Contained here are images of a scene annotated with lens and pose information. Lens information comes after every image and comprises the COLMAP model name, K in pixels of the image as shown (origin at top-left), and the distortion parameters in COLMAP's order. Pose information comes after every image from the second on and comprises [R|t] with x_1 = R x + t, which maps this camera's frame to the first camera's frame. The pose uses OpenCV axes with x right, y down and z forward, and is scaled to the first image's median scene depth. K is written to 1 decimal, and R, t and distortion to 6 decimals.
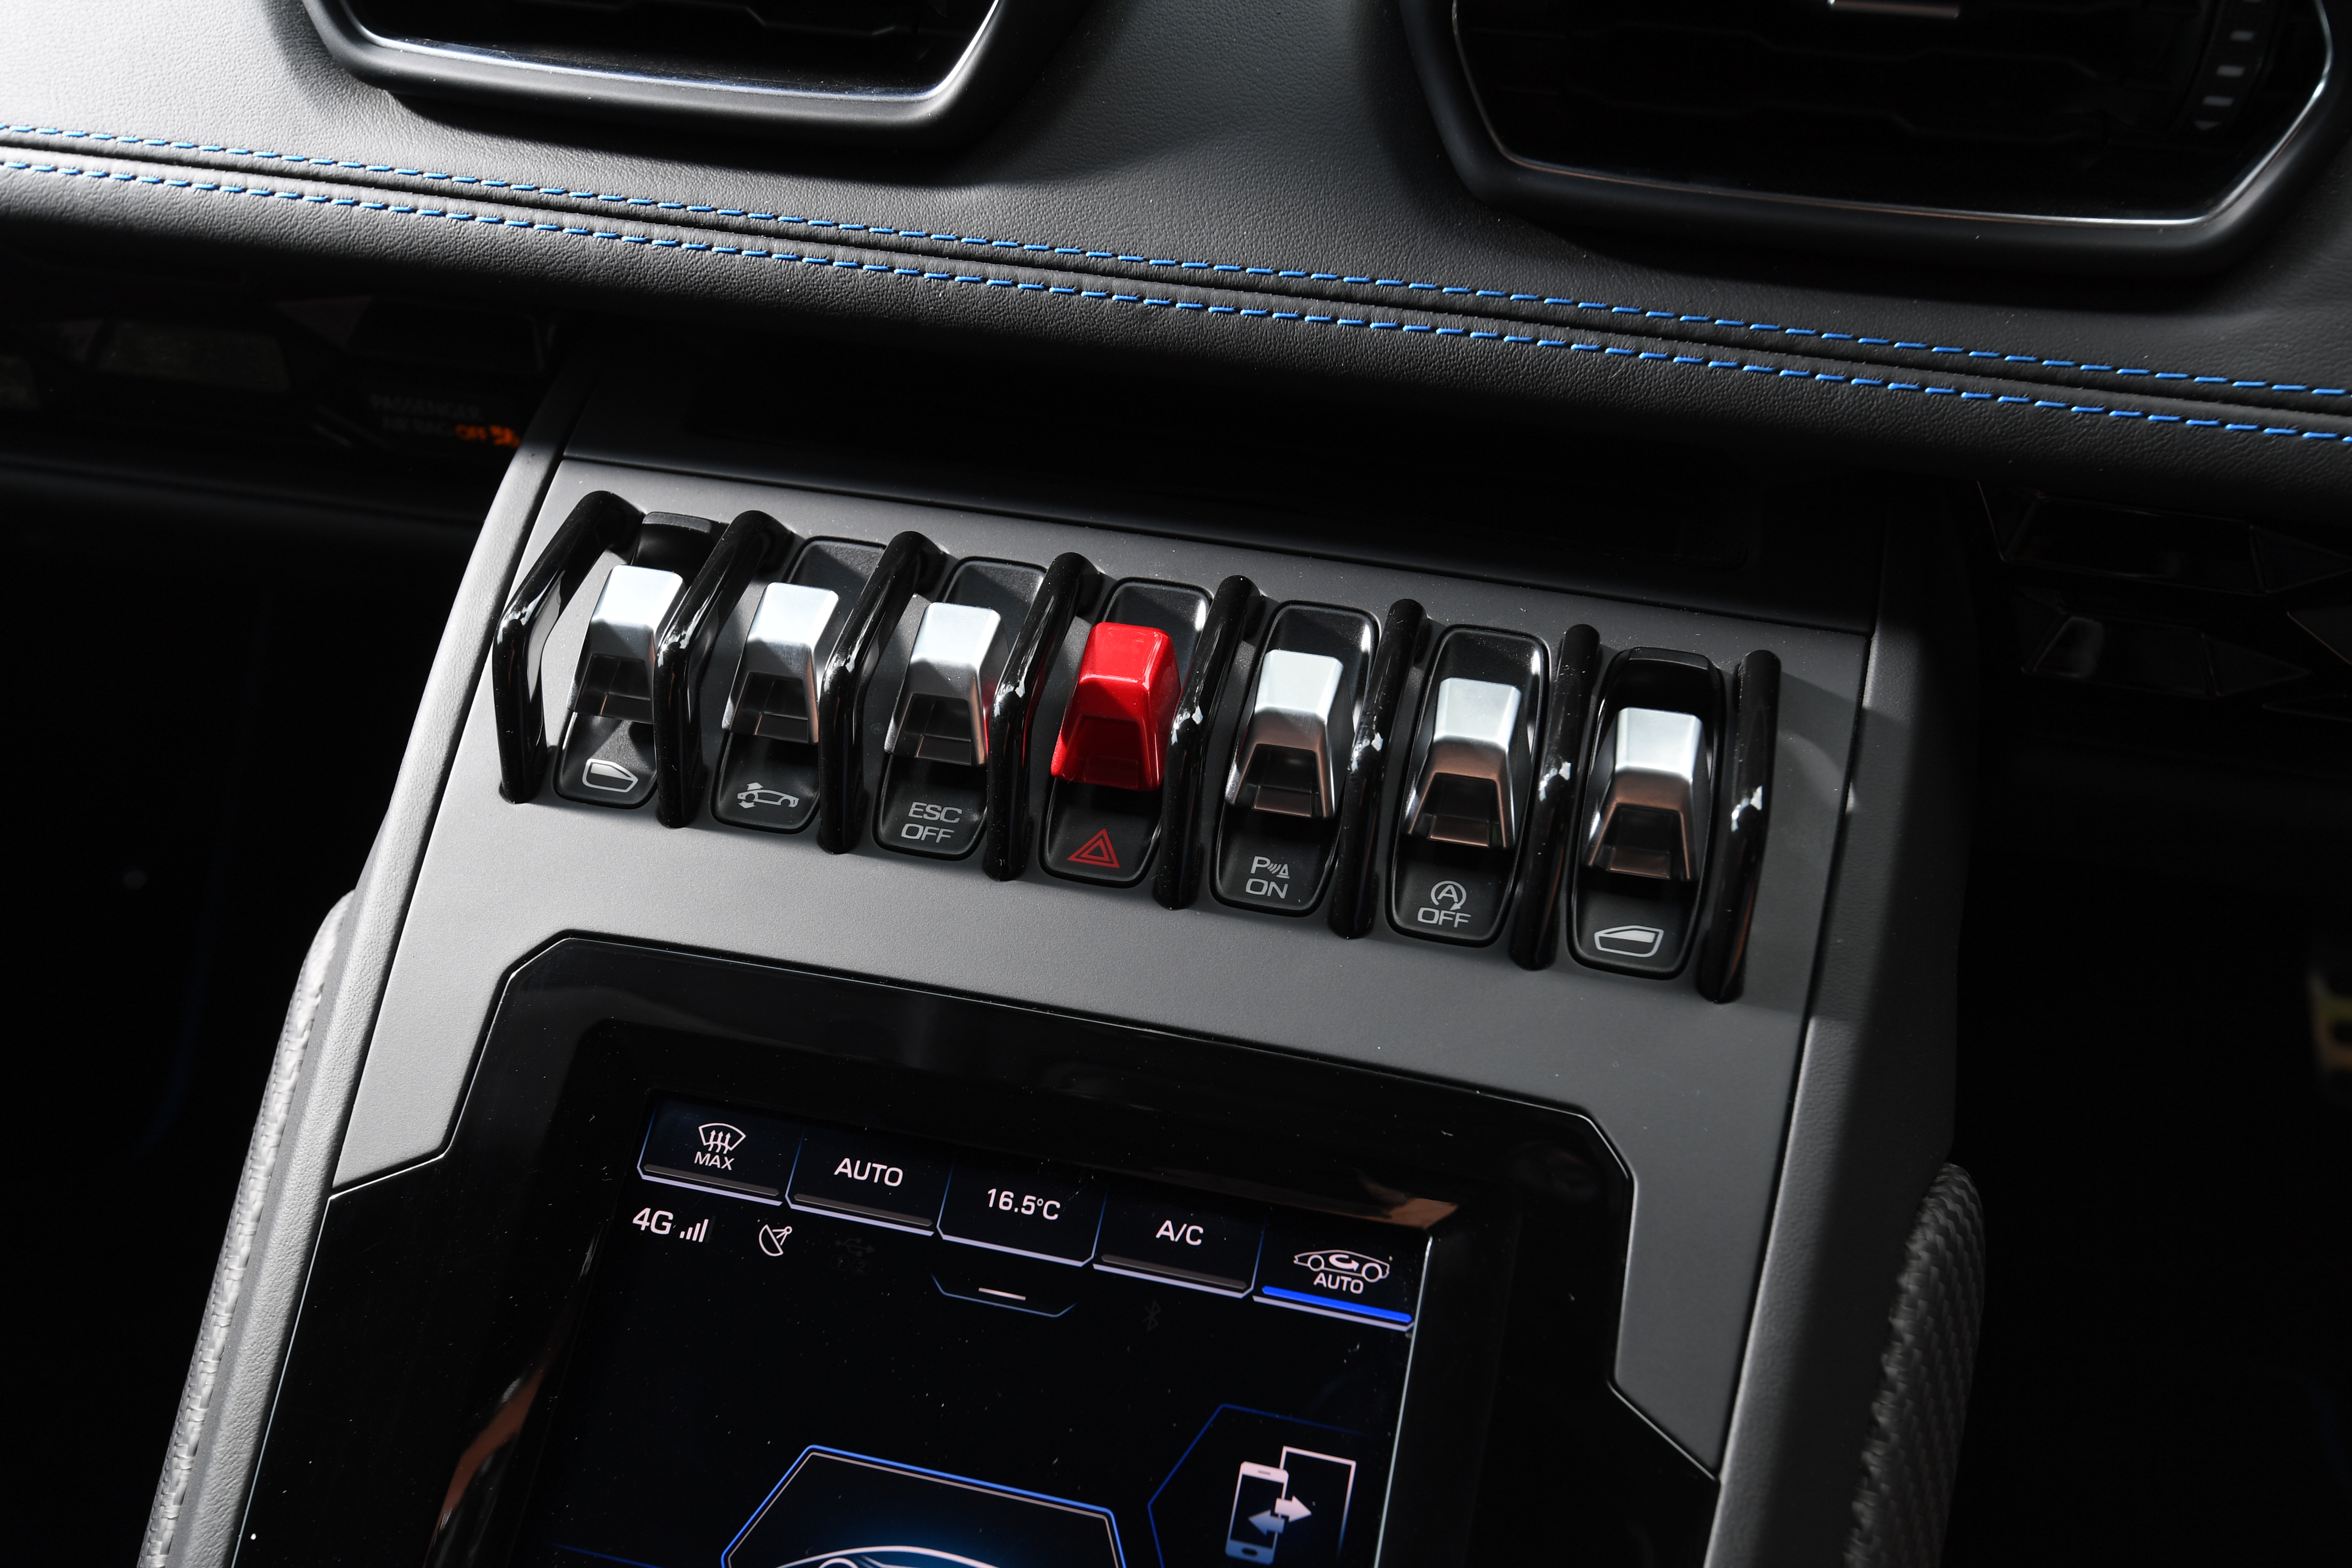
lens RADIAL K [[2297.5, 0, 1177.7], [0, 2297.5, 778.9], [0, 0, 1]] dist [0.056945, 0.000000]
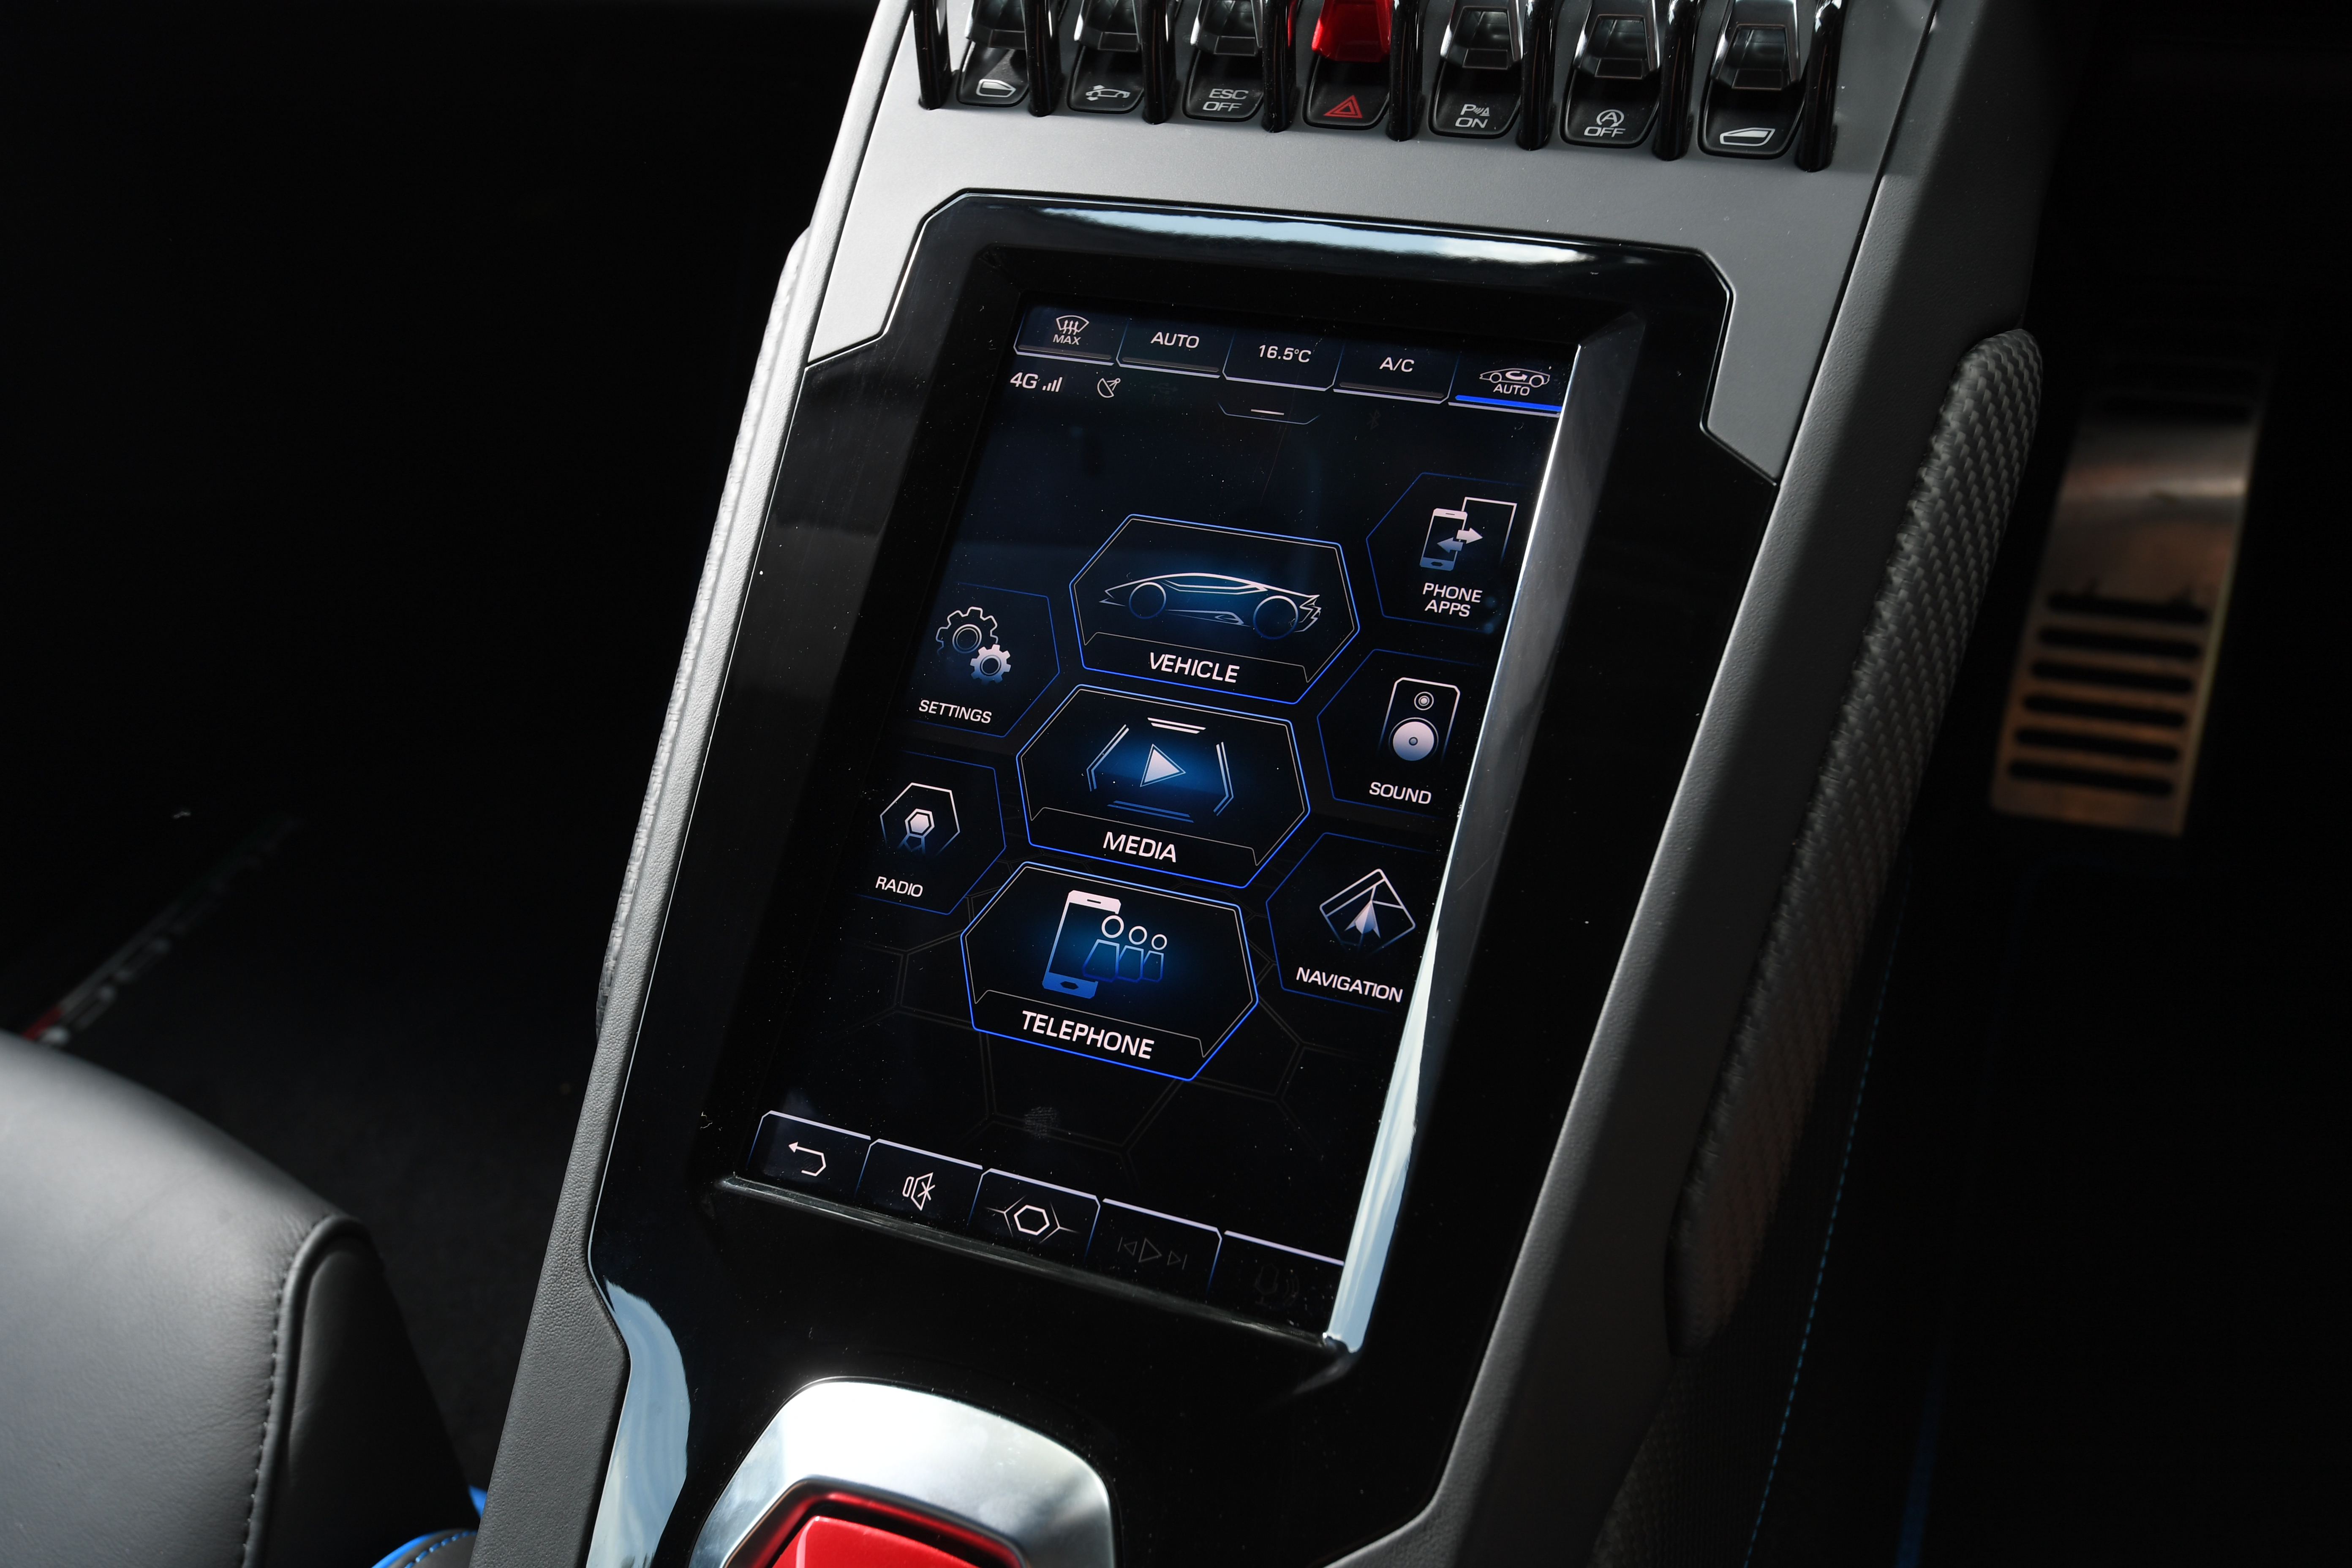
lens RADIAL K [[2297.5, 0, 1177.1], [0, 2297.5, 788.7], [0, 0, 1]] dist [0.056945, 0.000000]
pose [[0.981360, 0.009656, -0.191933, 0.133092], [-0.001112, 0.999006, 0.044573, 0.376055], [0.192173, -0.043528, 0.980395, -0.357929]]
